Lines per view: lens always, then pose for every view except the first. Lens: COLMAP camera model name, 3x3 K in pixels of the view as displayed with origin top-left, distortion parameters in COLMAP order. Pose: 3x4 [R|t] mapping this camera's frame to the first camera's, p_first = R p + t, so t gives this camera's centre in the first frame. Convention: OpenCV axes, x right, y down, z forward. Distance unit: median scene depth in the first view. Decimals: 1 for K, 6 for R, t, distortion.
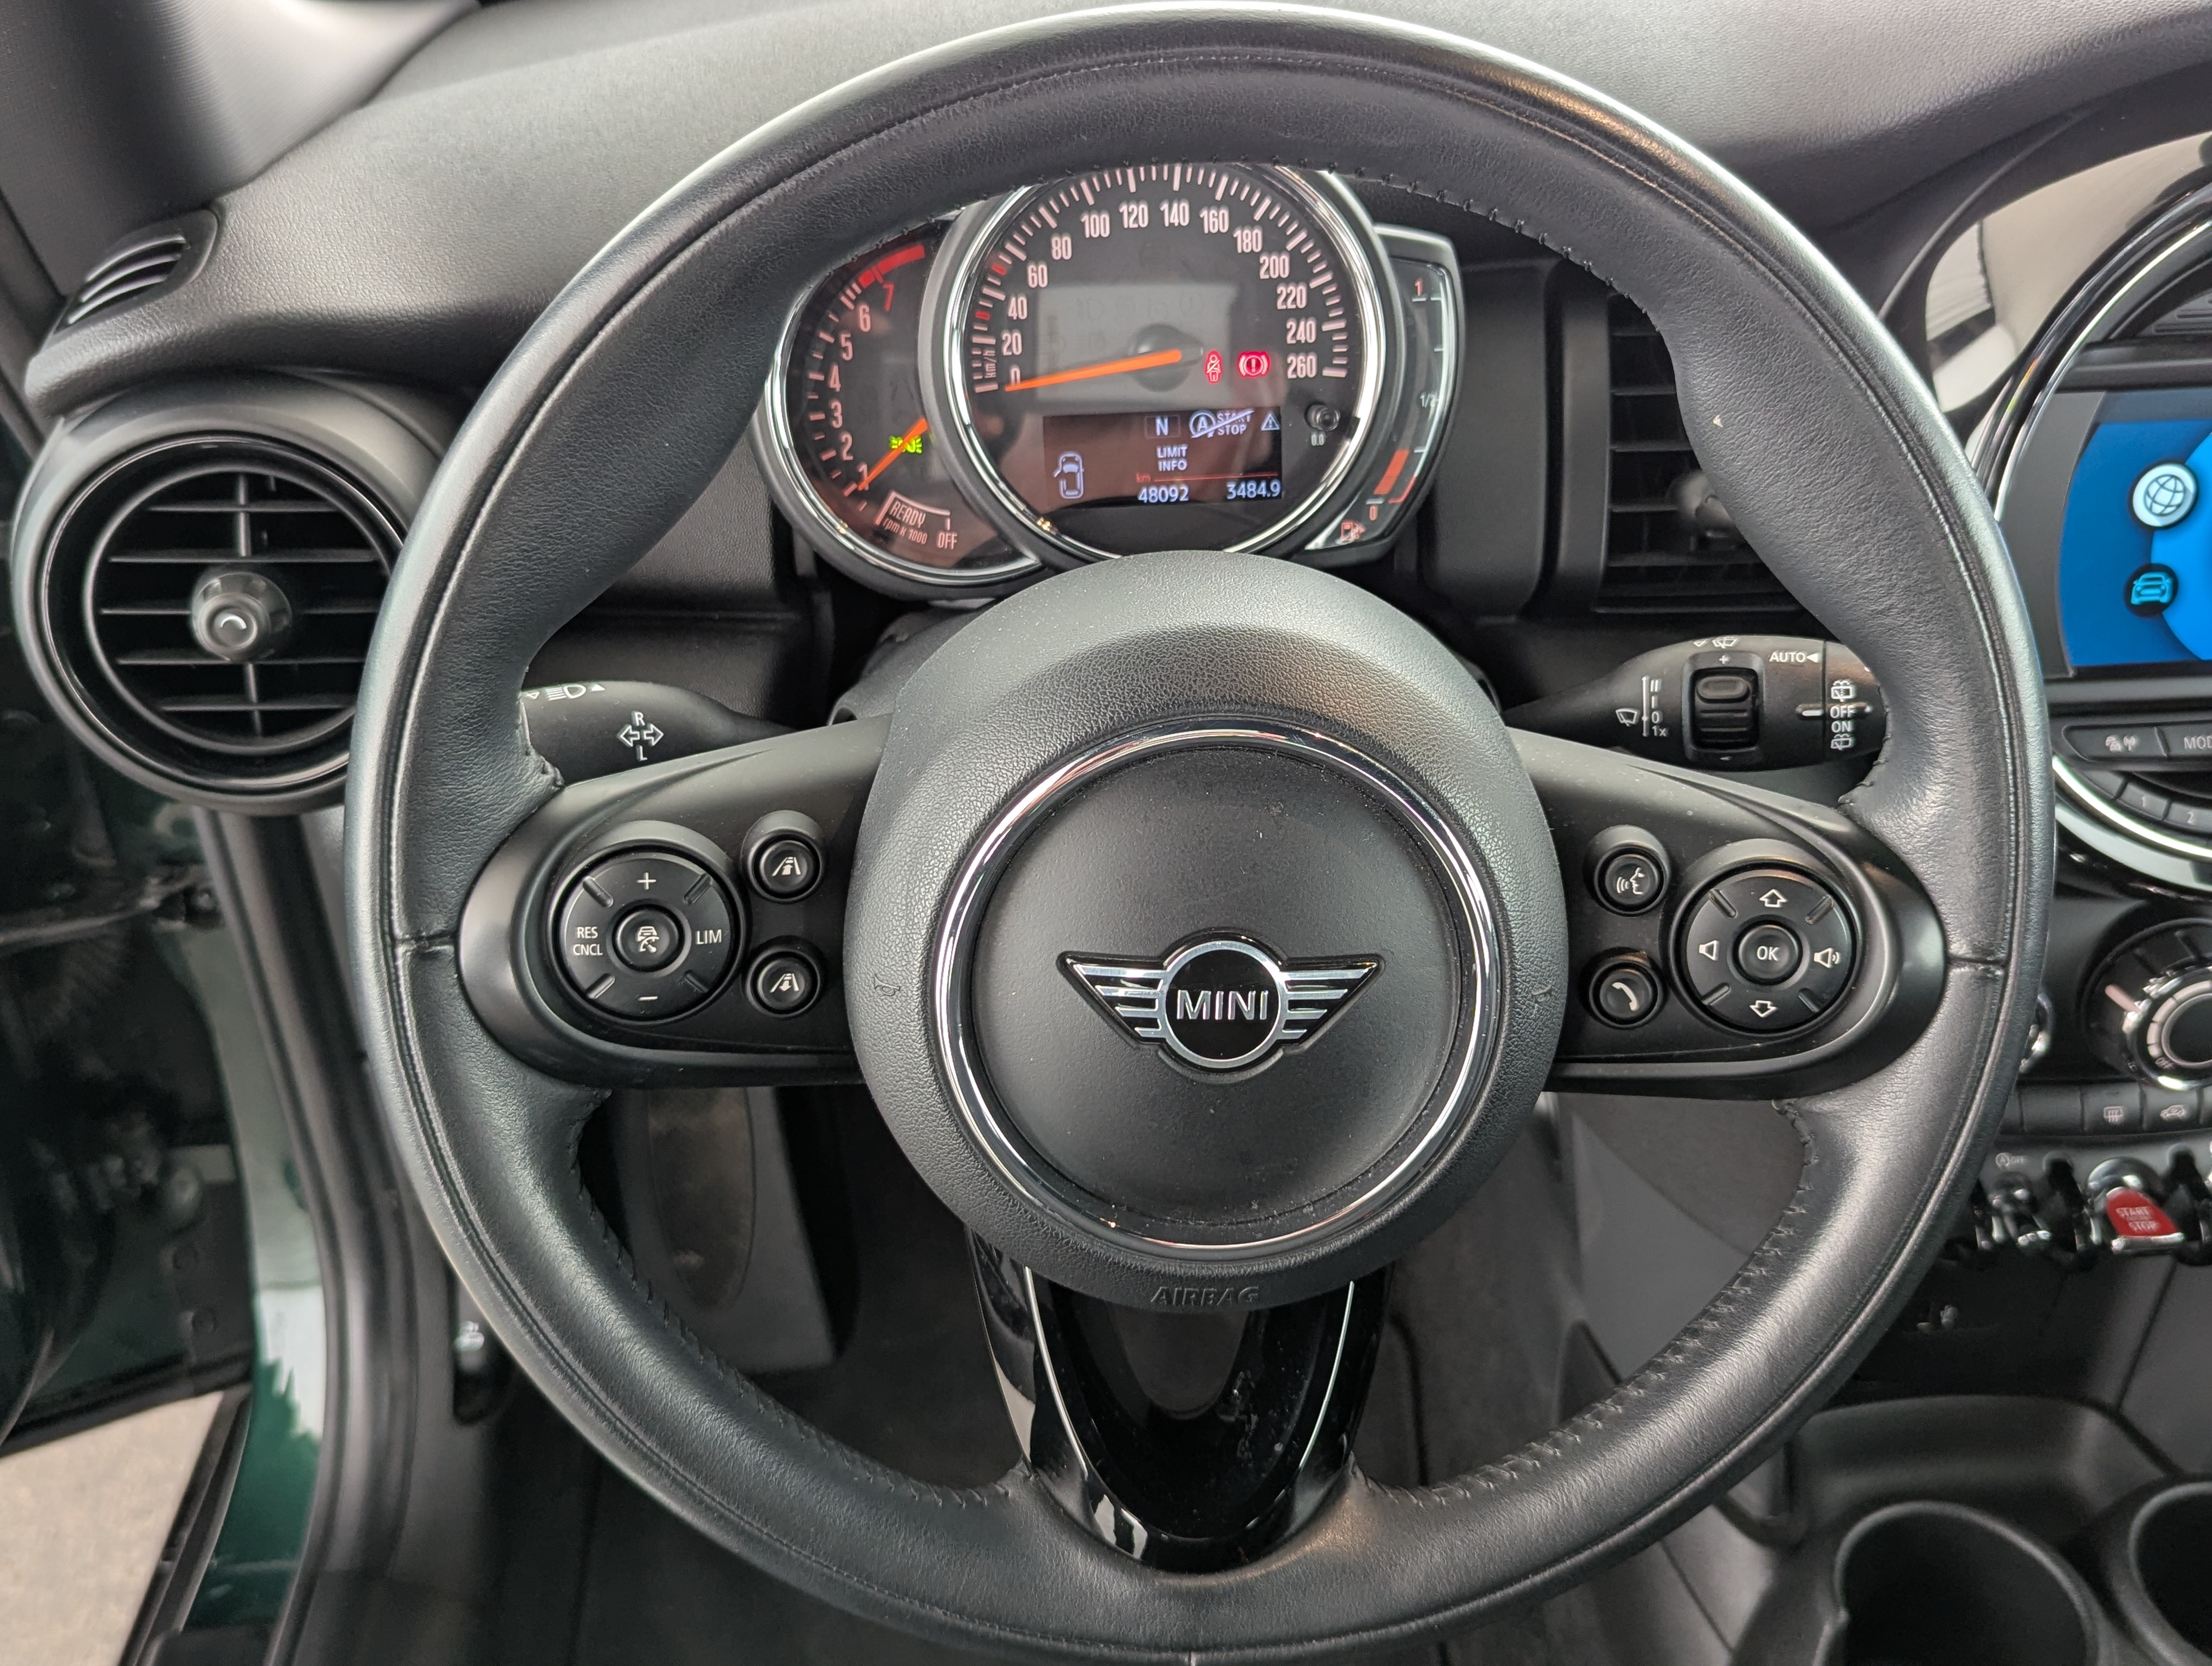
lens RADIAL K [[2057.8, 0, 1083.2], [0, 2057.8, 829.2], [0, 0, 1]] dist [0.021176, 0.000000]
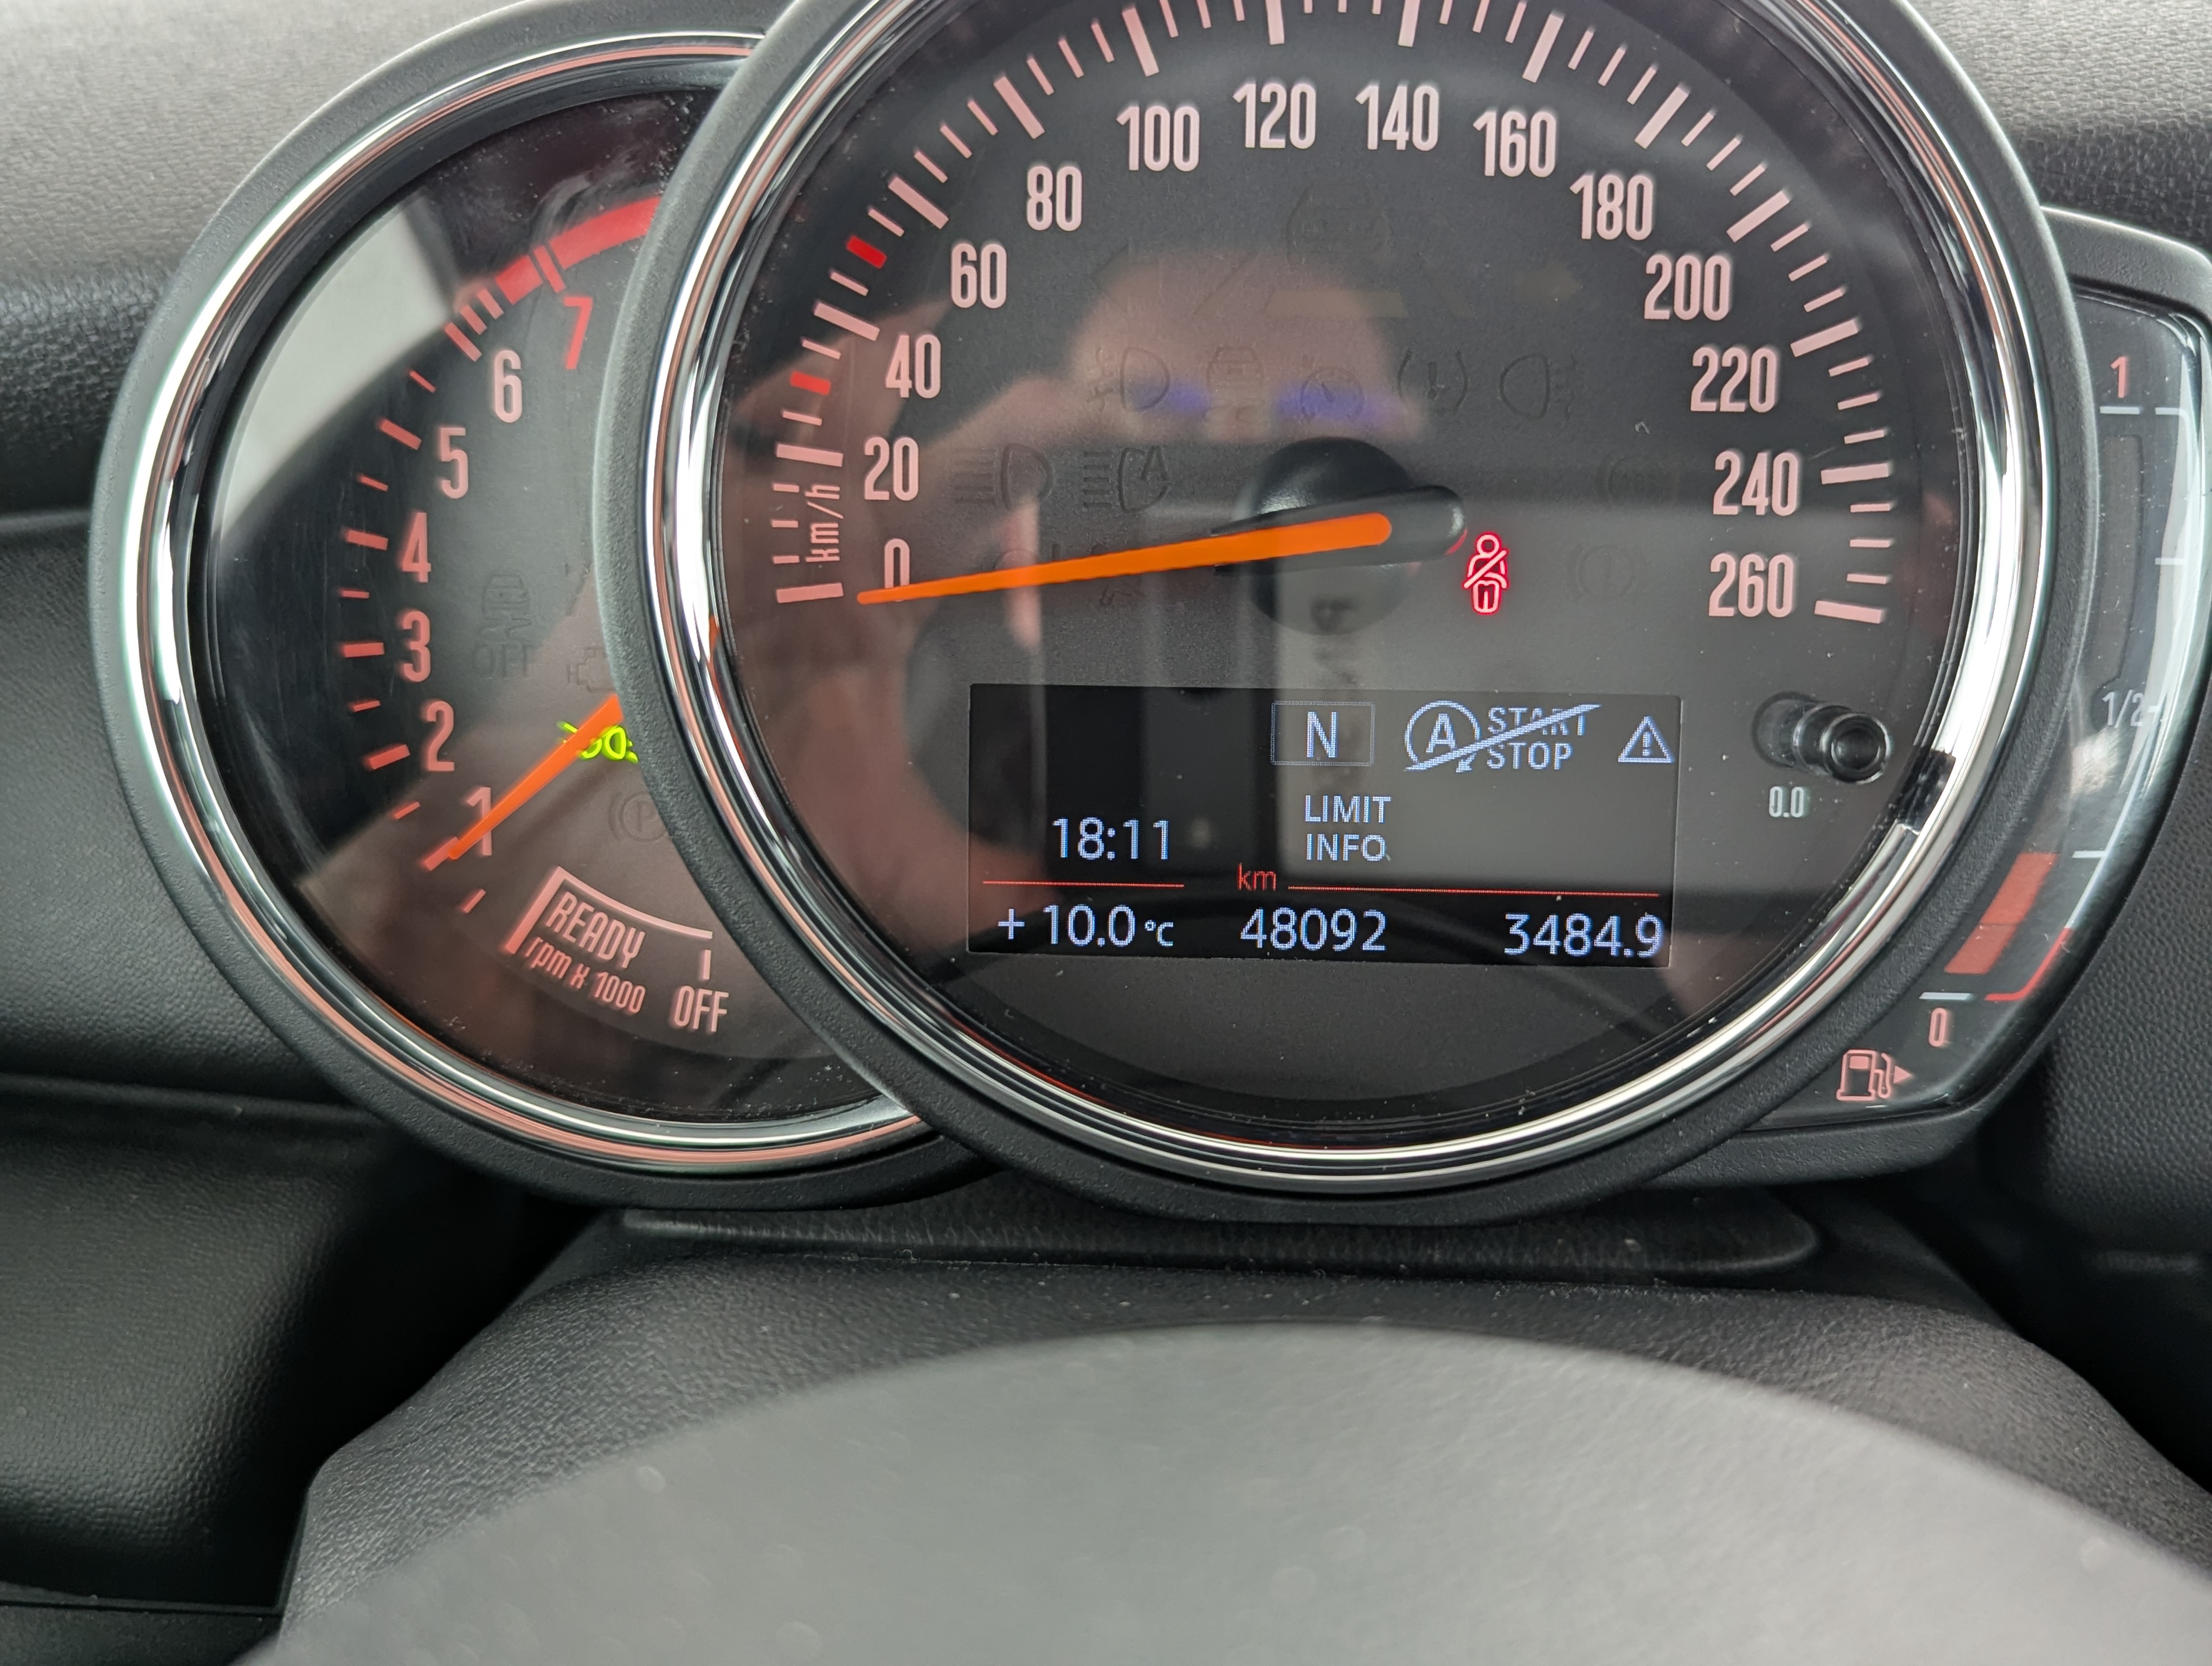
lens RADIAL K [[2057.8, 0, 1119.2], [0, 2057.8, 816.2], [0, 0, 1]] dist [0.021176, 0.000000]
pose [[0.996728, 0.063574, -0.049925, 0.023210], [-0.069607, 0.989036, -0.130239, -0.139139], [0.041098, 0.133288, 0.990225, 0.679675]]
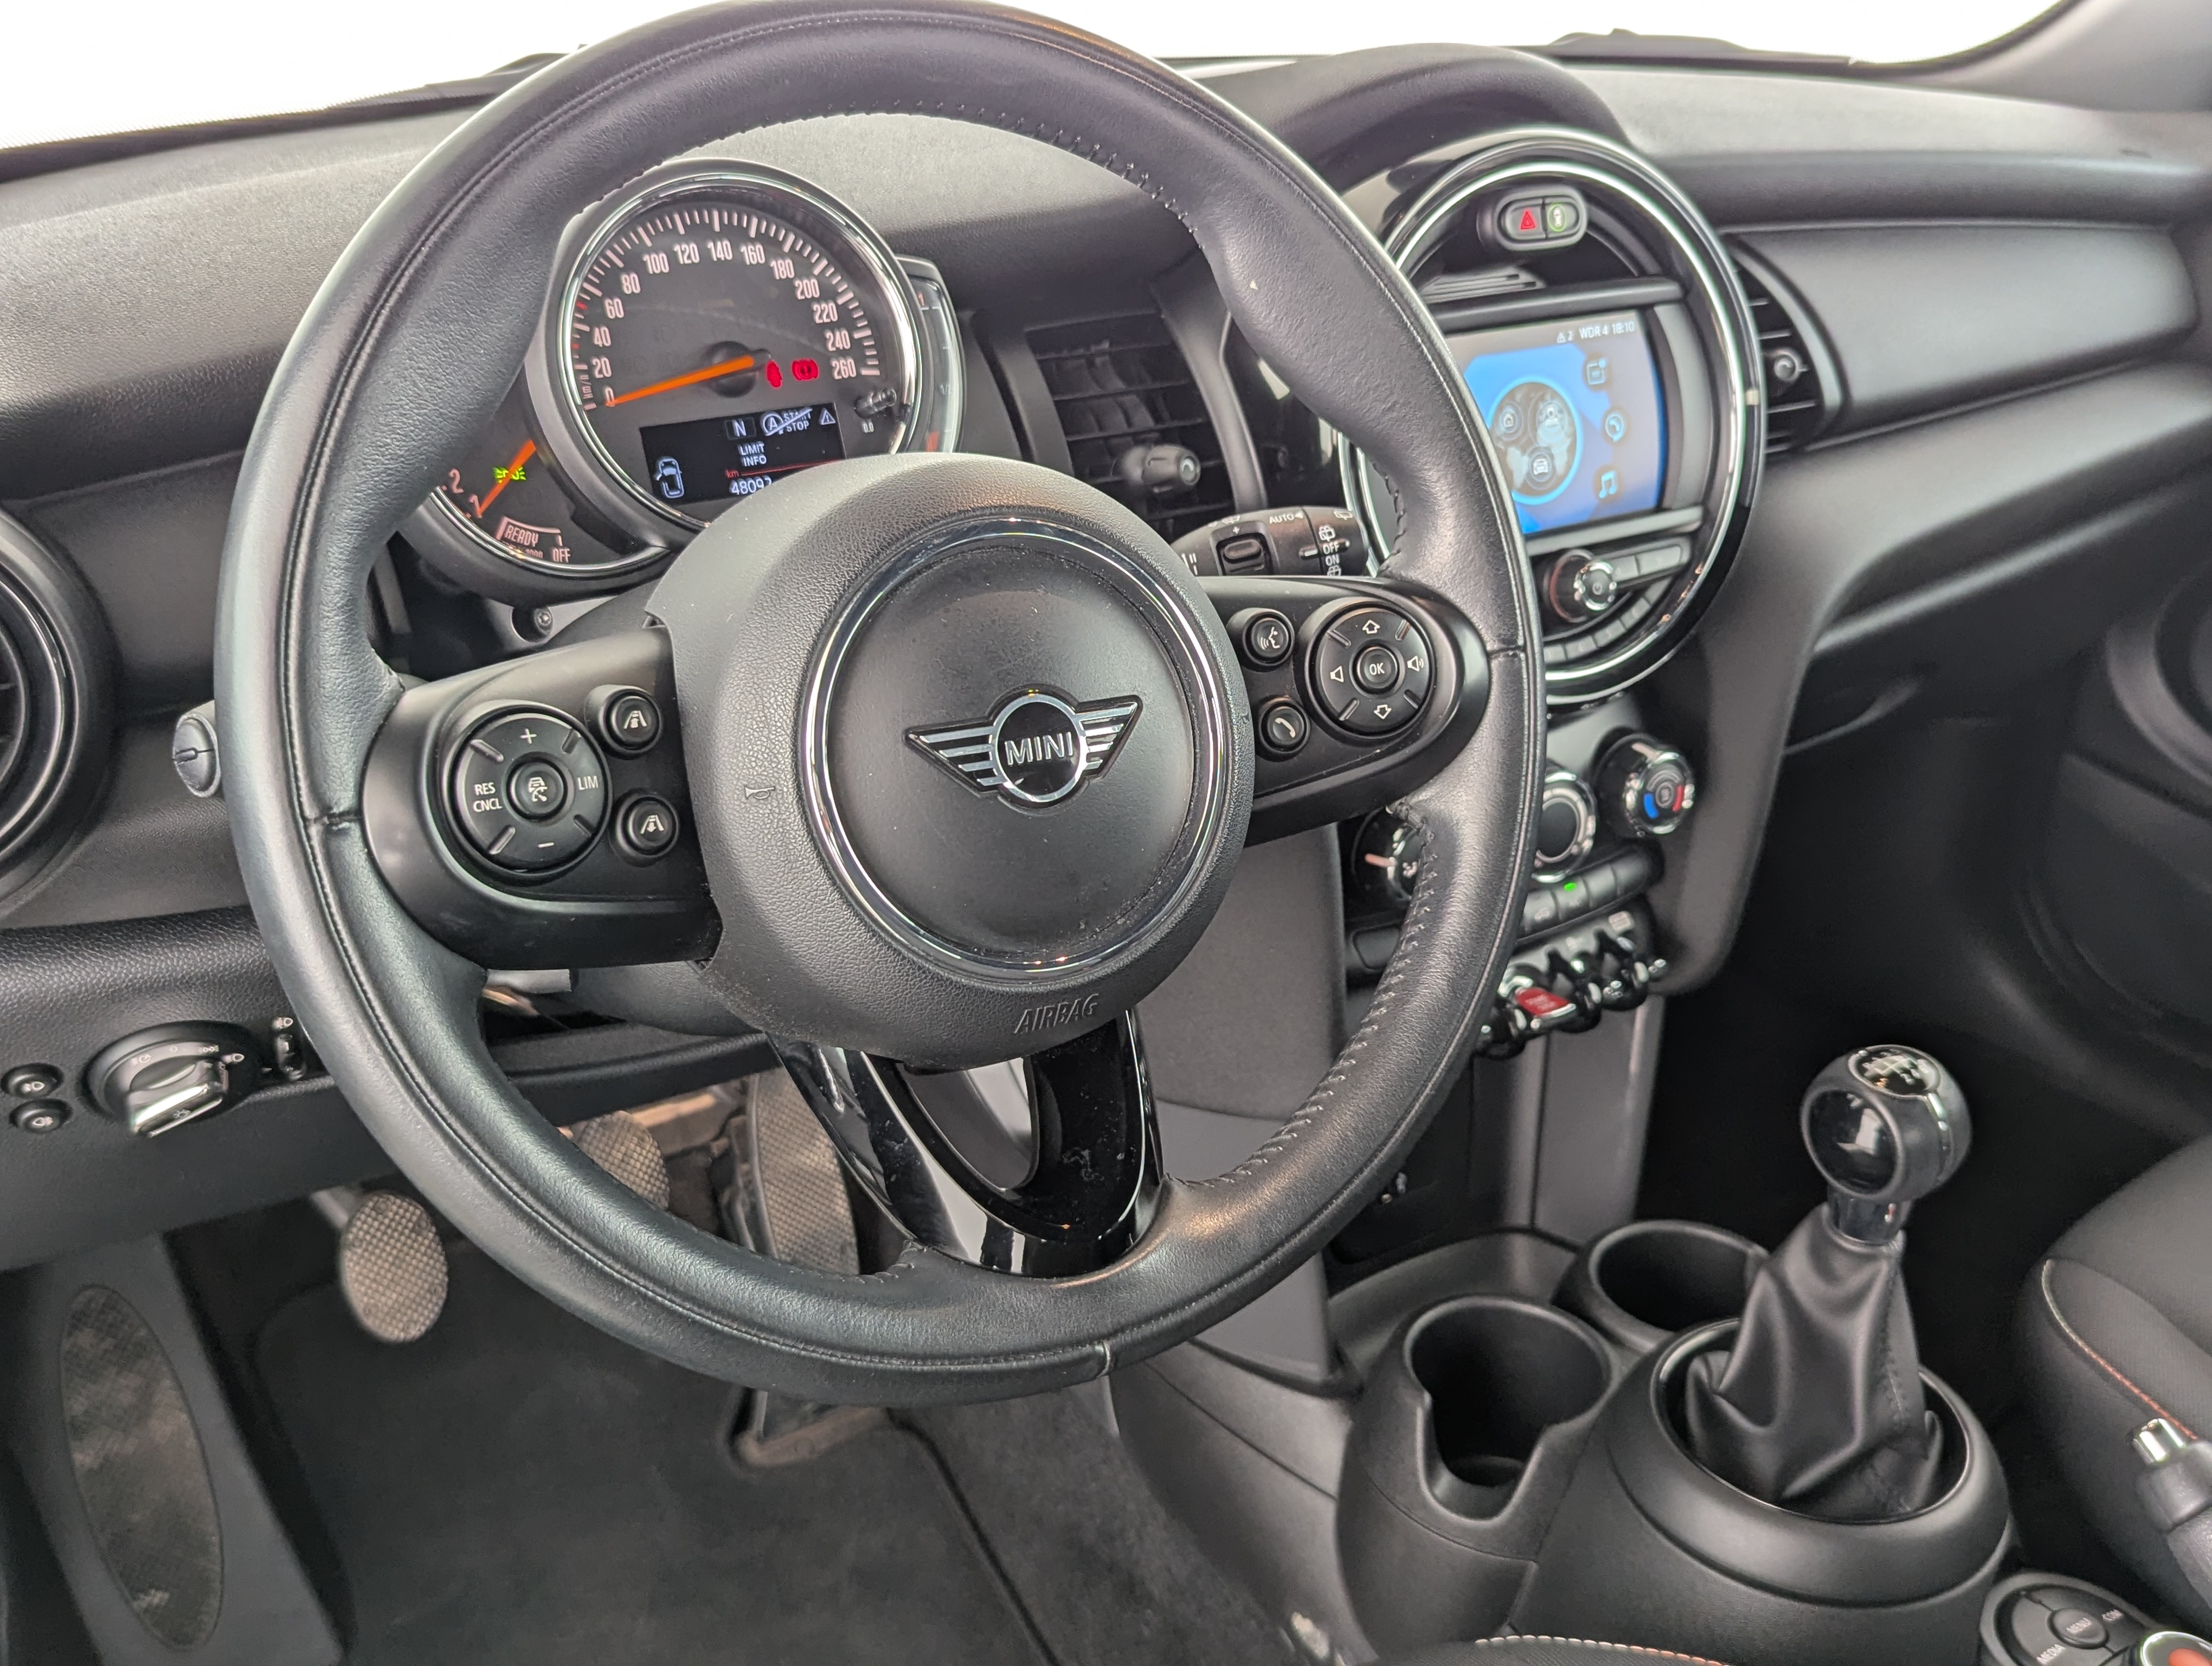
lens RADIAL K [[2057.8, 0, 1123.3], [0, 2057.8, 821.4], [0, 0, 1]] dist [0.021176, 0.000000]
pose [[0.884337, -0.177346, 0.431852, -0.318381], [0.251849, 0.960116, -0.121446, 0.217173], [-0.393090, 0.216161, 0.893731, -0.077445]]
